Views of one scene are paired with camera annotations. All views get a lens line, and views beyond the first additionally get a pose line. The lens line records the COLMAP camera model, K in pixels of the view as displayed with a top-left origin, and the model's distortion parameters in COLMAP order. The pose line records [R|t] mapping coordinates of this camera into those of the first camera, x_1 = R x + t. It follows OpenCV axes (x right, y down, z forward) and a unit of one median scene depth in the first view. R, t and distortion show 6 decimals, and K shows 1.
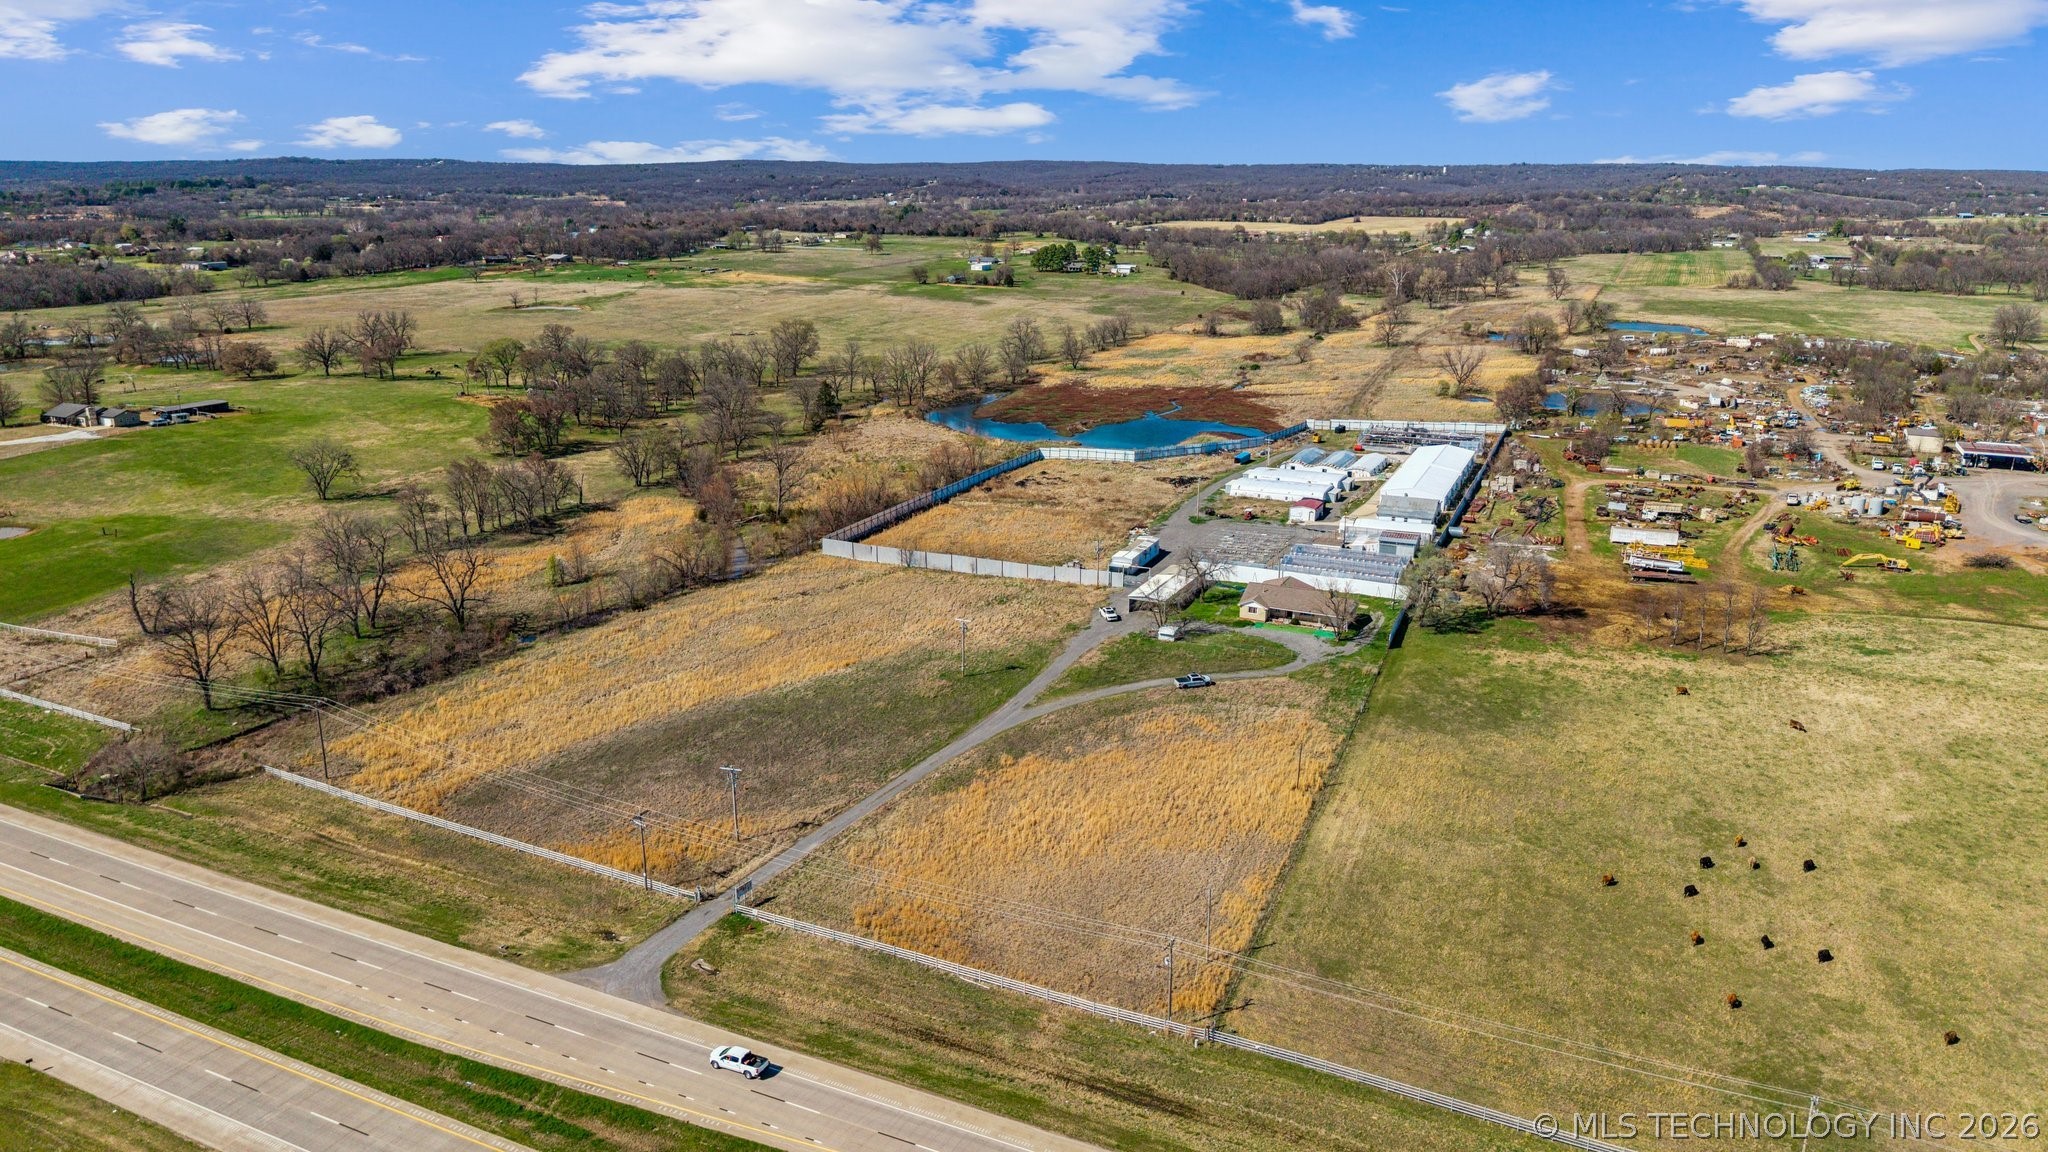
lens RADIAL K [[1386.7, 0, 1024.0], [0, 1386.7, 576.0], [0, 0, 1]] dist [0.056926, -0.093075]
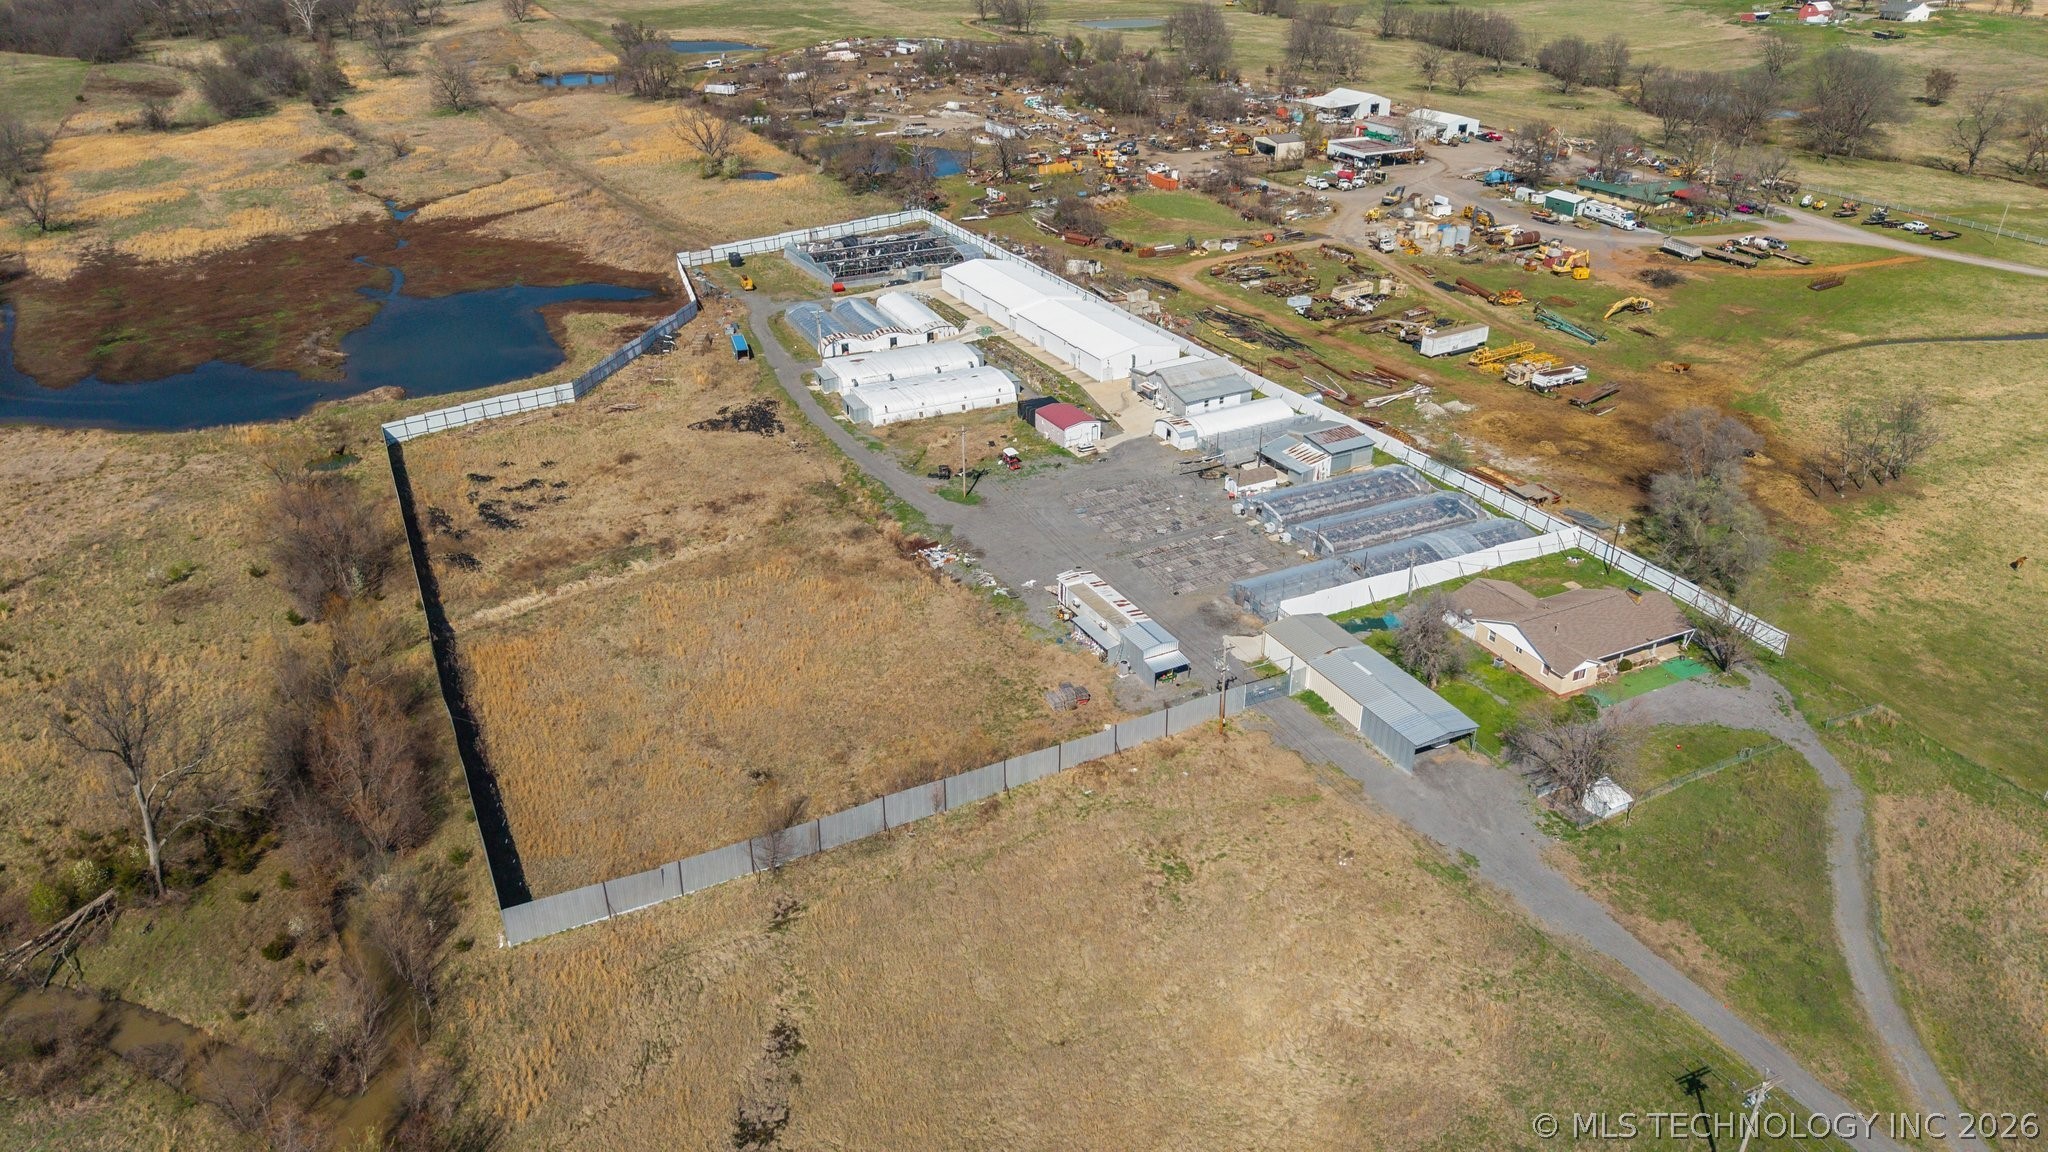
lens RADIAL K [[1384.2, 0, 1042.7], [0, 1384.2, 577.5], [0, 0, 1]] dist [0.042621, -0.049236]
pose [[0.631408, -0.363150, 0.685161, -0.215398], [0.224624, 0.931337, 0.286626, -0.141711], [-0.742204, -0.027075, 0.669626, 0.527258]]
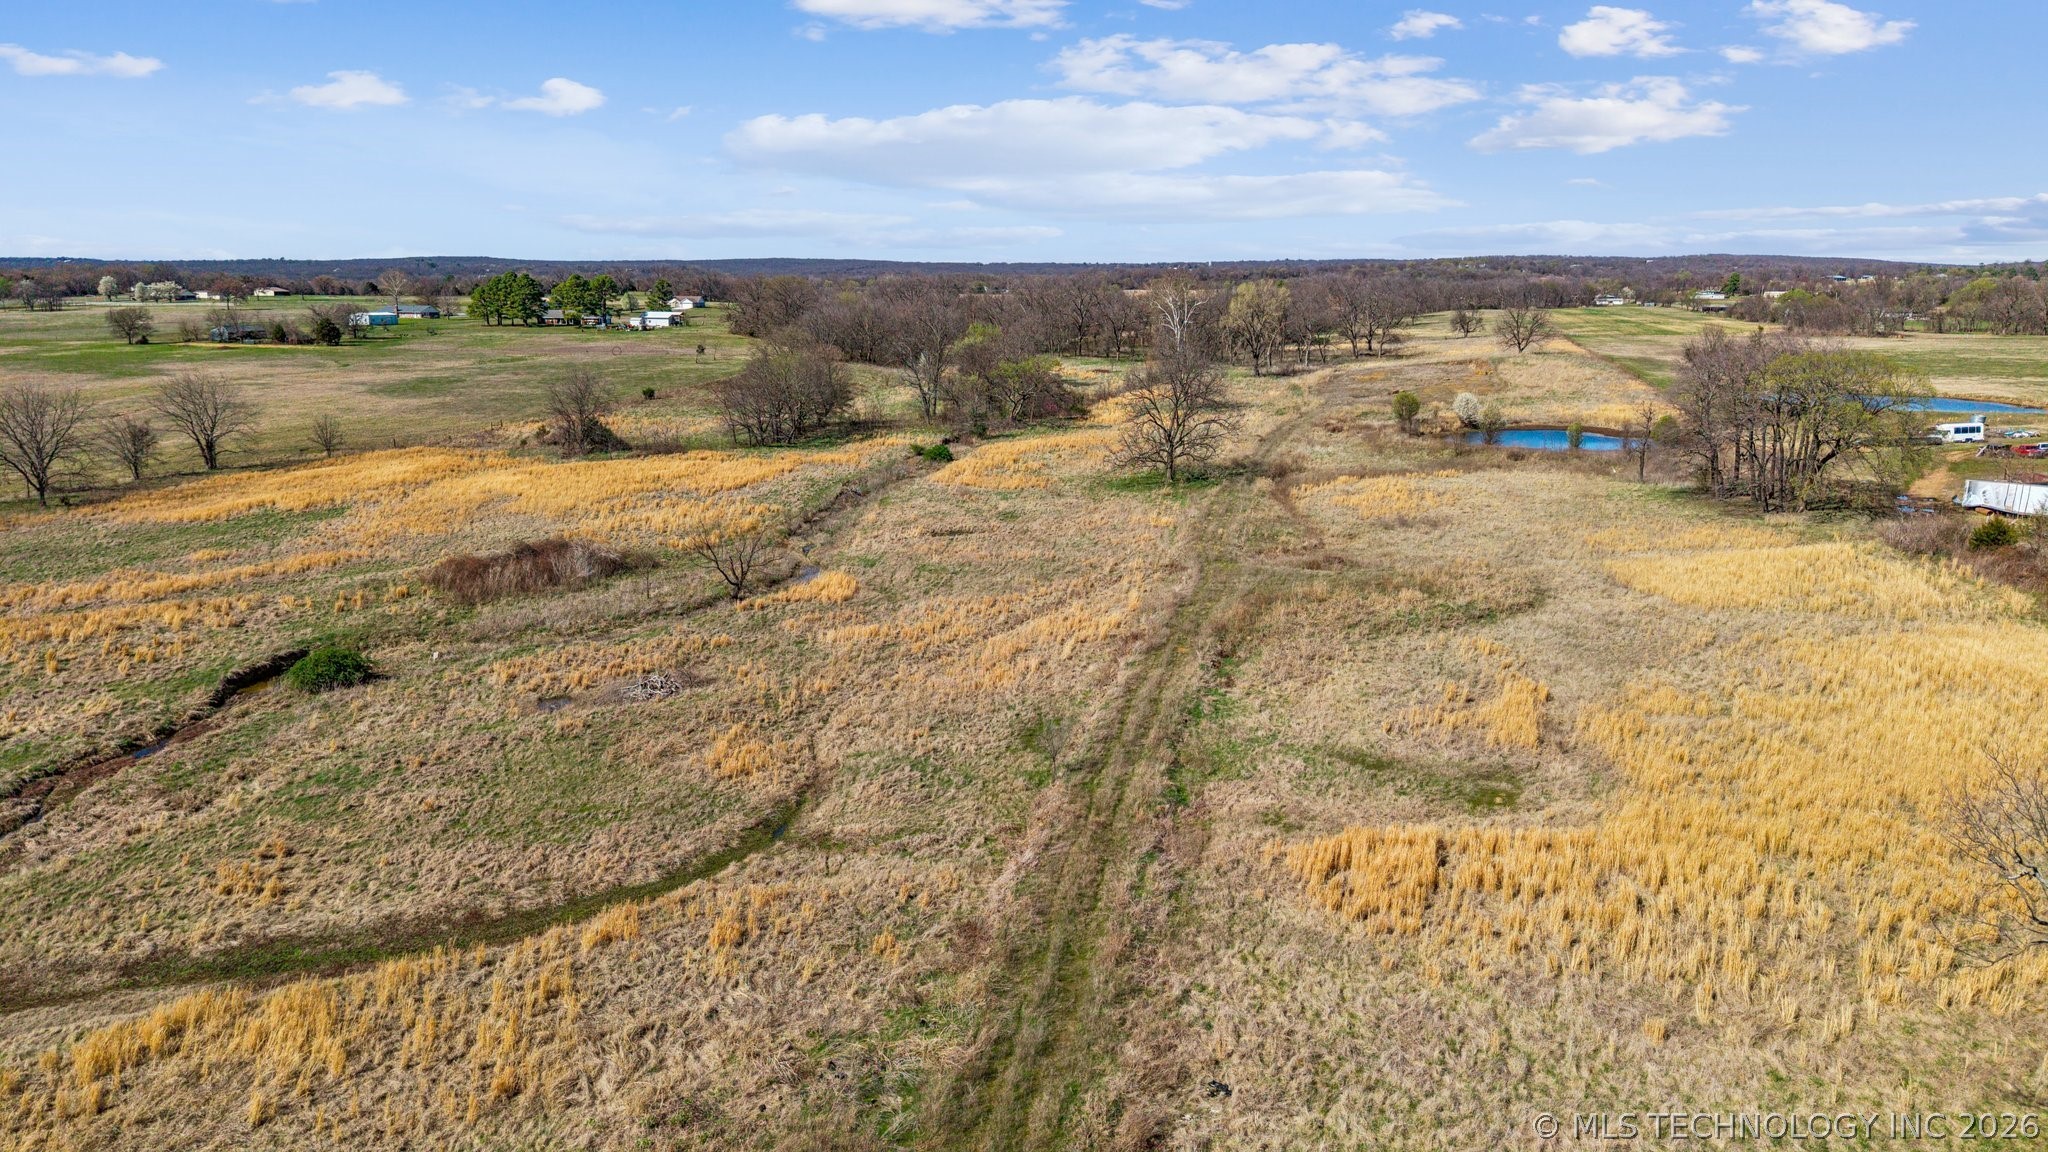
lens RADIAL K [[1386.7, 0, 1024.0], [0, 1386.7, 576.0], [0, 0, 1]] dist [0.056926, -0.093075]
pose [[0.987882, -0.037487, 0.150611, 0.341273], [0.048868, 0.996164, -0.072589, -0.229048], [-0.147312, 0.079069, 0.985924, 1.319708]]
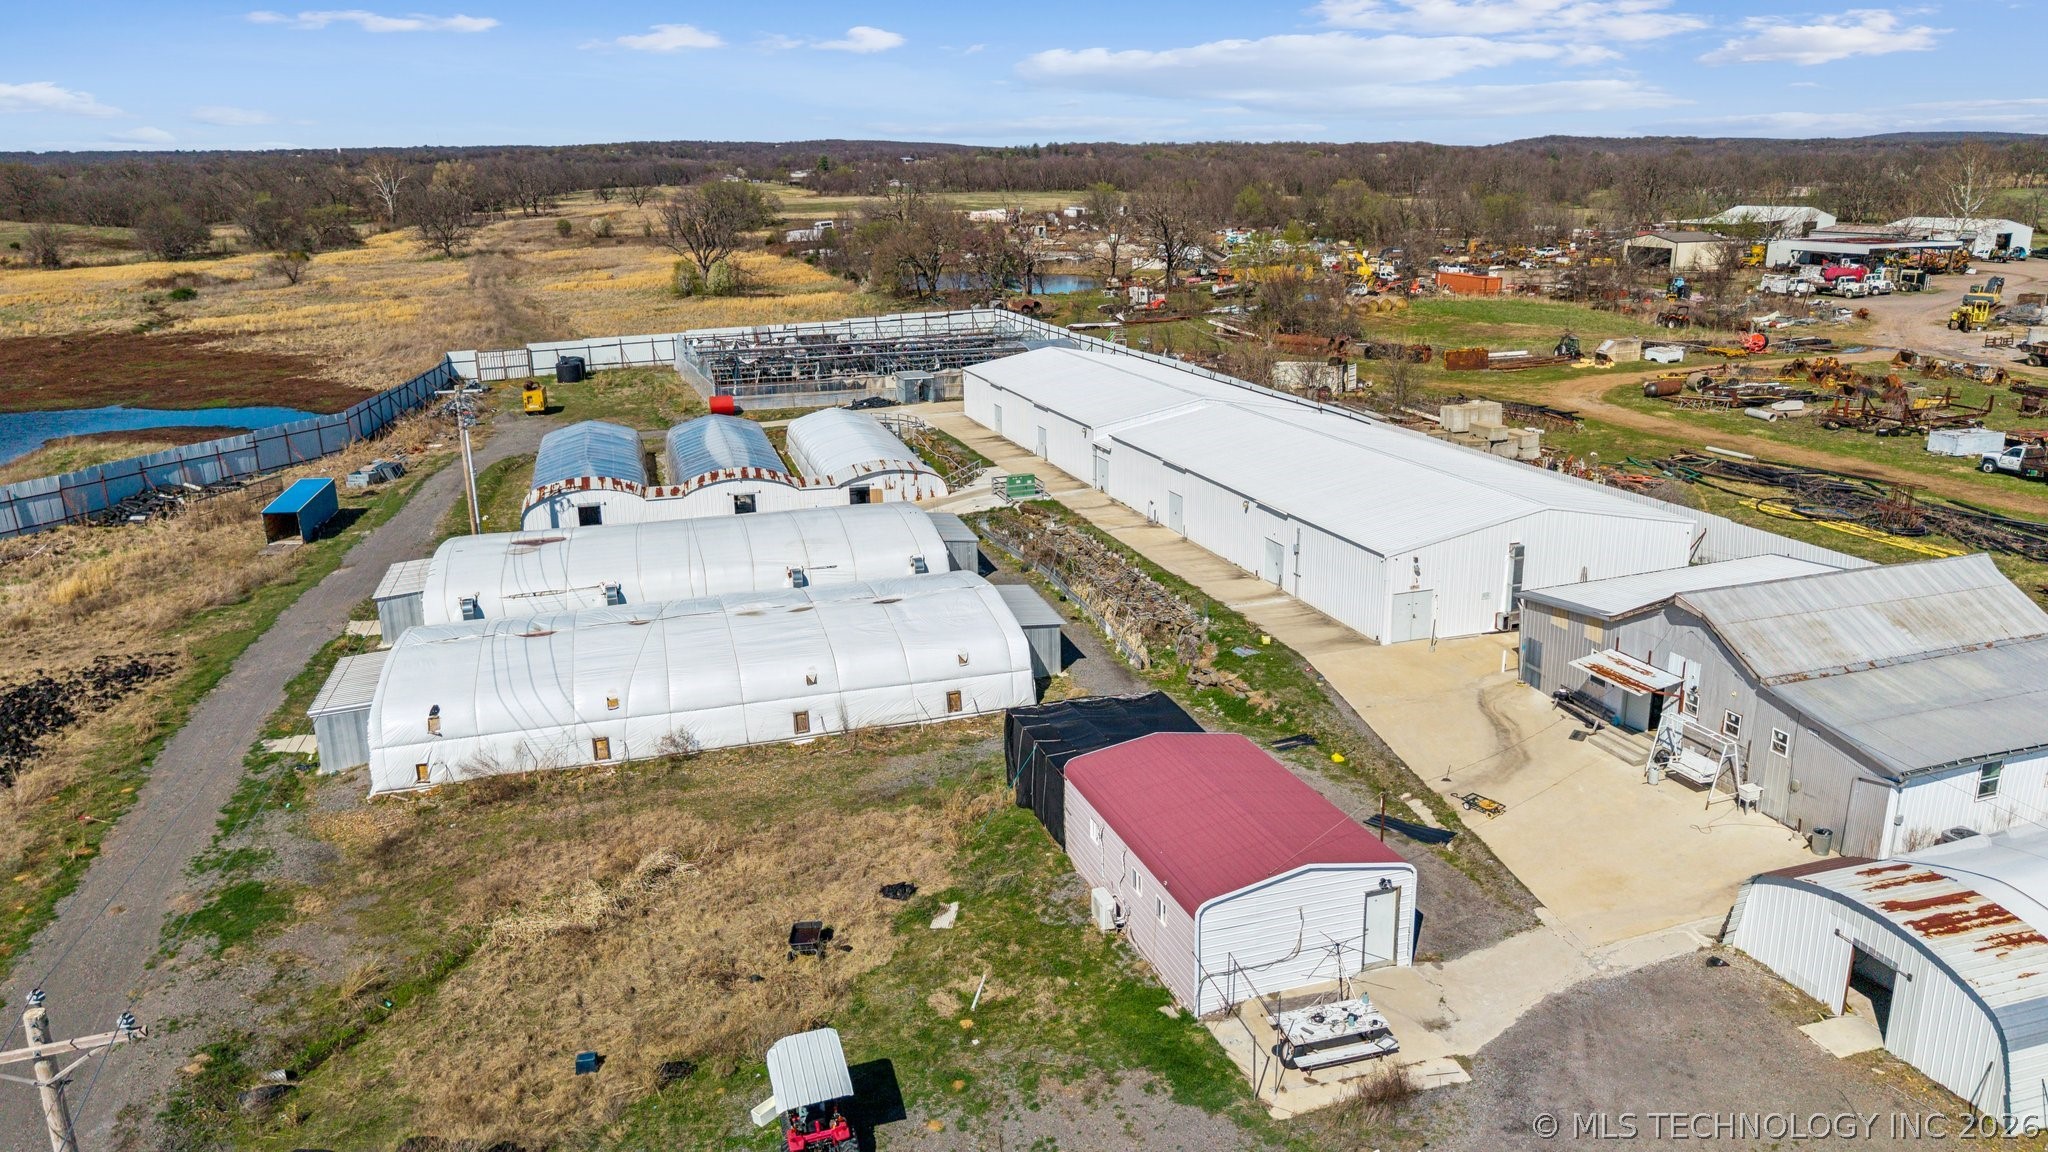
lens RADIAL K [[1434.6, 0, 1024.0], [0, 1434.6, 576.0], [0, 0, 1]] dist [0.007059, -0.004154]
pose [[0.751498, -0.199923, 0.628714, 0.106757], [0.204906, 0.976580, 0.065617, -0.070630], [-0.627107, 0.079516, 0.774864, 0.807244]]
